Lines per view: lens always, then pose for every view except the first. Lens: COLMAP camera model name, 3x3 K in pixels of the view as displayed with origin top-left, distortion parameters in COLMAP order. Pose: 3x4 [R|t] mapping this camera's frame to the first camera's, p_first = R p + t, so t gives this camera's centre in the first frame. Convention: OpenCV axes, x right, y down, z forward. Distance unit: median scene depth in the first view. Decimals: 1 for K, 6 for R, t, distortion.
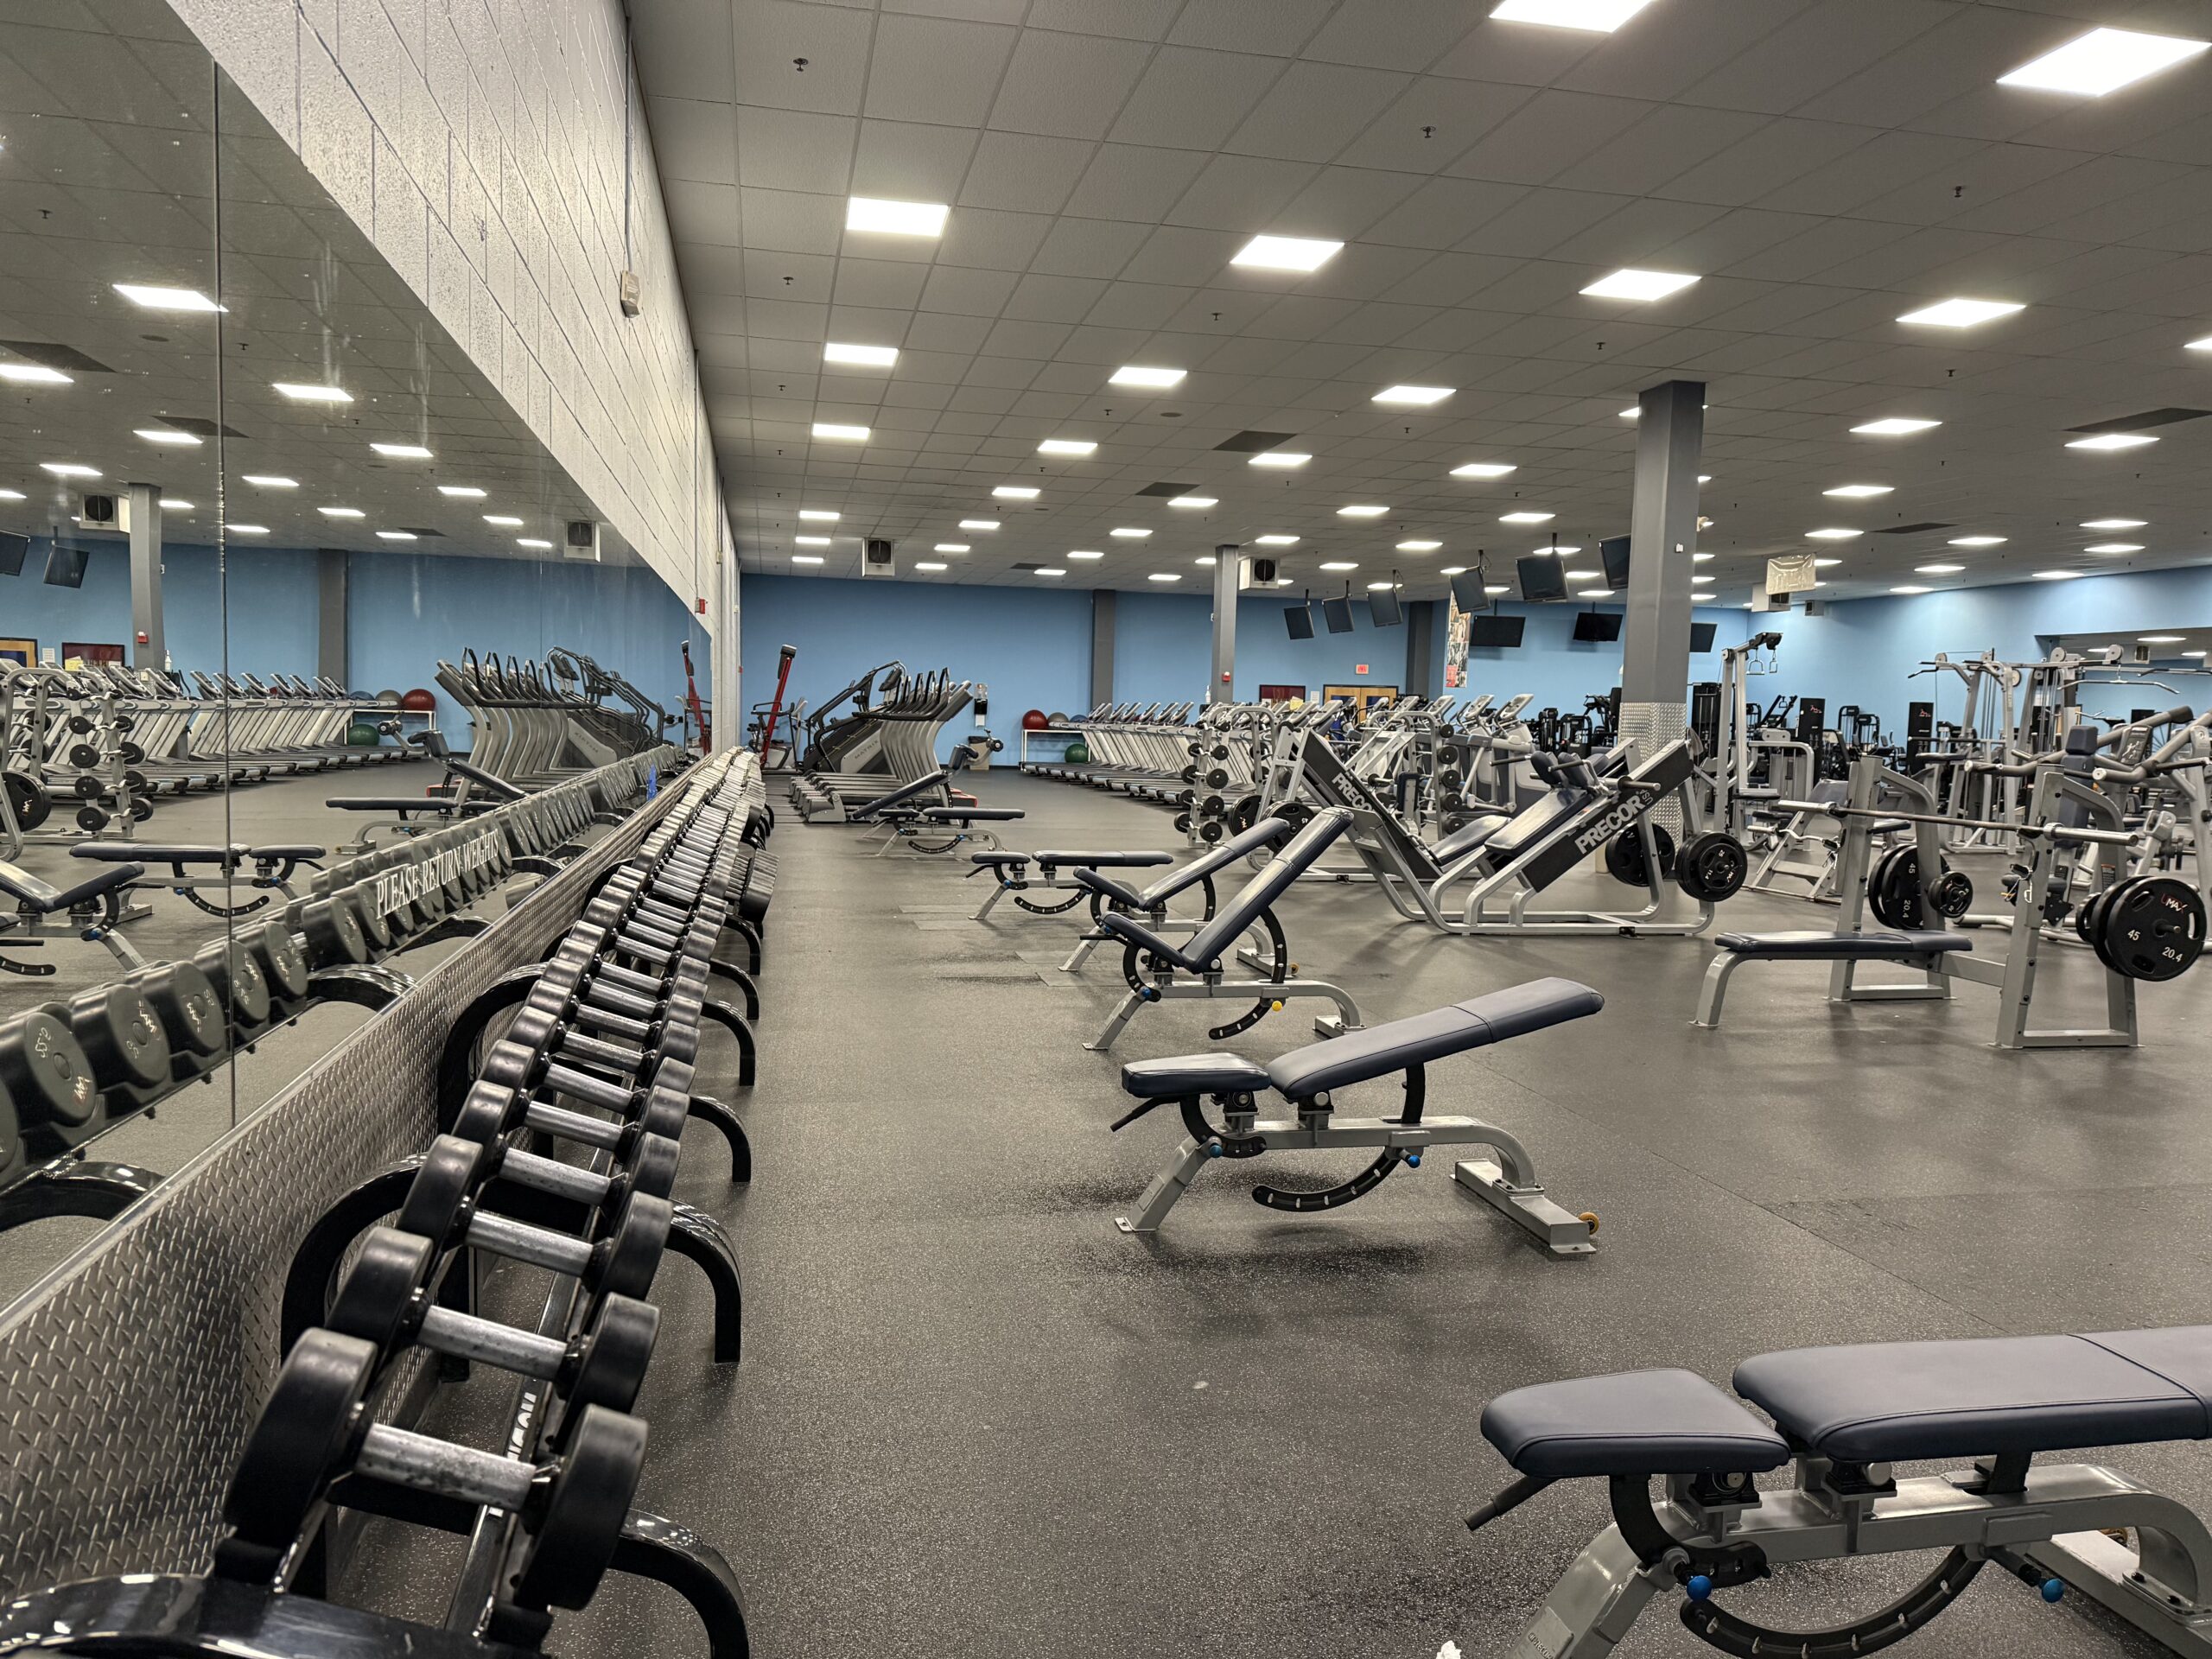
lens RADIAL K [[1559.0, 0, 1107.5], [0, 1559.0, 832.6], [0, 0, 1]] dist [-0.000215, -0.000163]
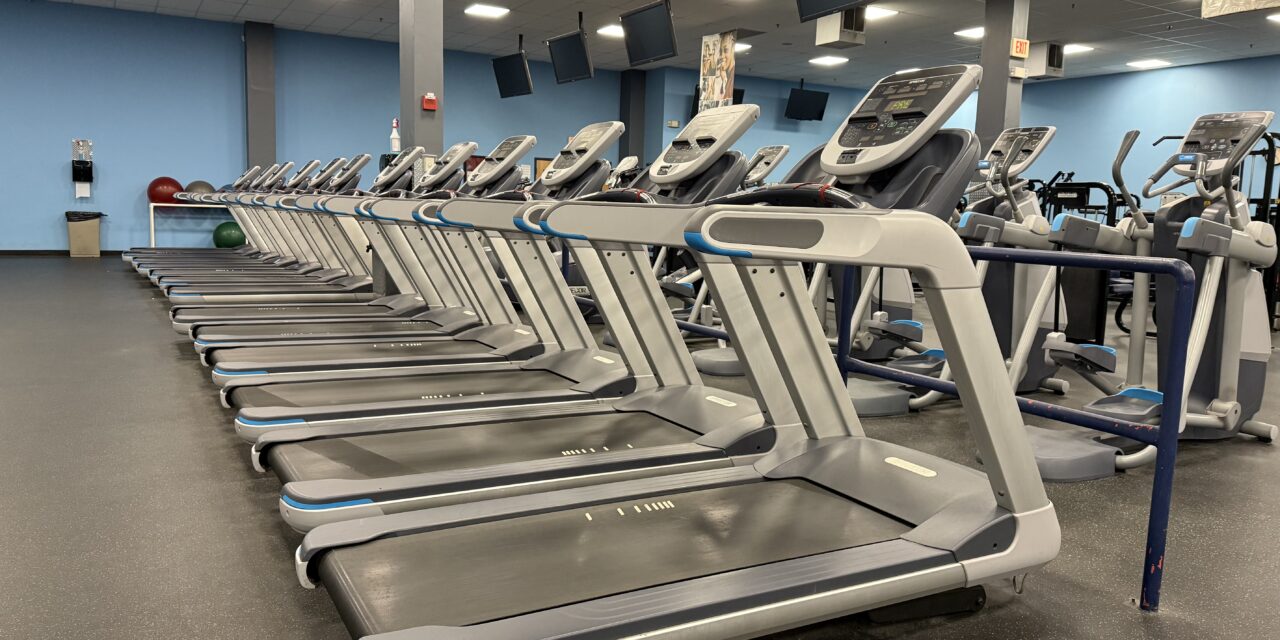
lens RADIAL K [[903.4, 0, 642.9], [0, 903.4, 317.7], [0, 0, 1]] dist [0.026303, -0.000046]
pose [[0.950728, -0.029512, 0.308618, 0.035628], [0.012881, 0.998360, 0.055788, -0.032154], [-0.309758, -0.049064, 0.949549, 0.506928]]
